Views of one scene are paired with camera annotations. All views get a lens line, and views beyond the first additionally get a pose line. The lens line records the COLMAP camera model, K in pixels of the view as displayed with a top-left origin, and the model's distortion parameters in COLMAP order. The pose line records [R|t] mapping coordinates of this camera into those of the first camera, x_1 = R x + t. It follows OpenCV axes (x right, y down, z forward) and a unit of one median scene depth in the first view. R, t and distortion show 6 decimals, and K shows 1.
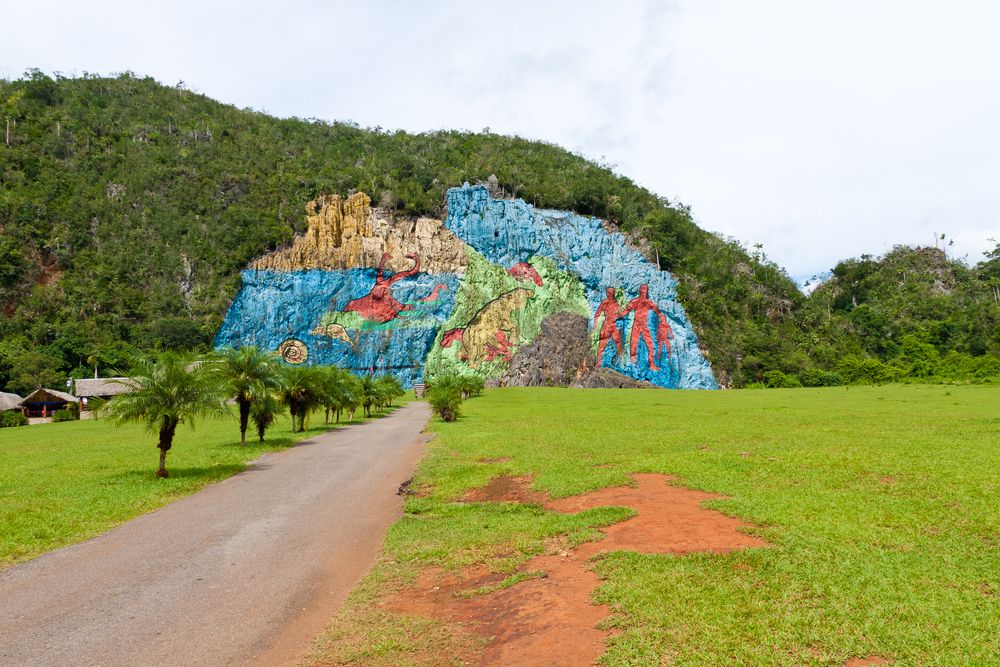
lens RADIAL K [[739.1, 0, 500.2], [0, 739.1, 311.9], [0, 0, 1]] dist [-0.071262, 0.001665]
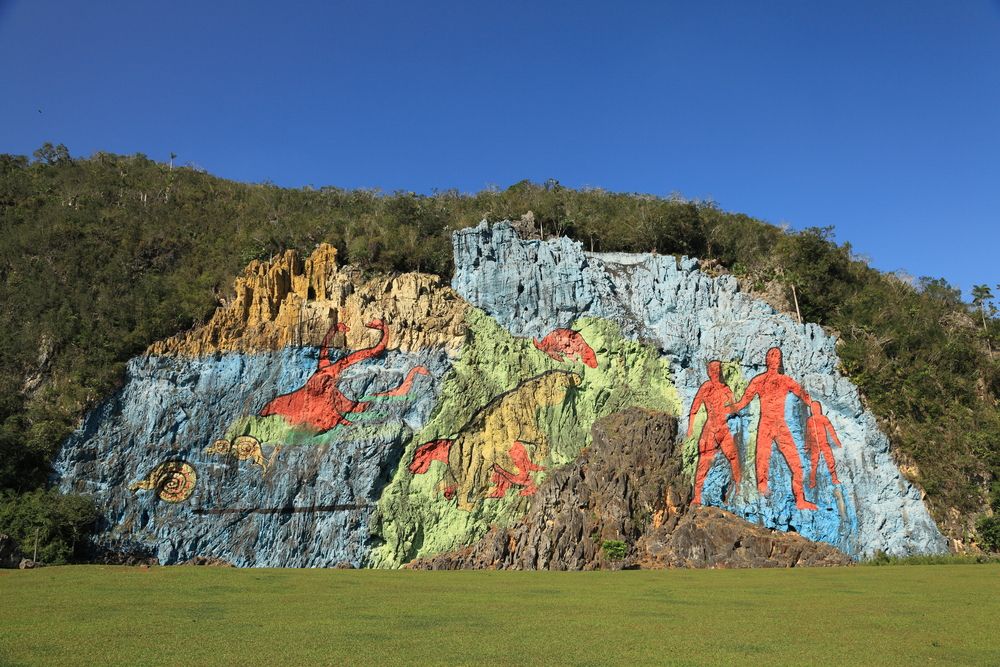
lens RADIAL K [[739.1, 0, 500.2], [0, 739.1, 311.9], [0, 0, 1]] dist [-0.071262, 0.001665]
pose [[0.977166, -0.060425, -0.203705, 0.108521], [0.019437, 0.980112, -0.197493, 0.038232], [0.211587, 0.189024, 0.958906, 0.430873]]
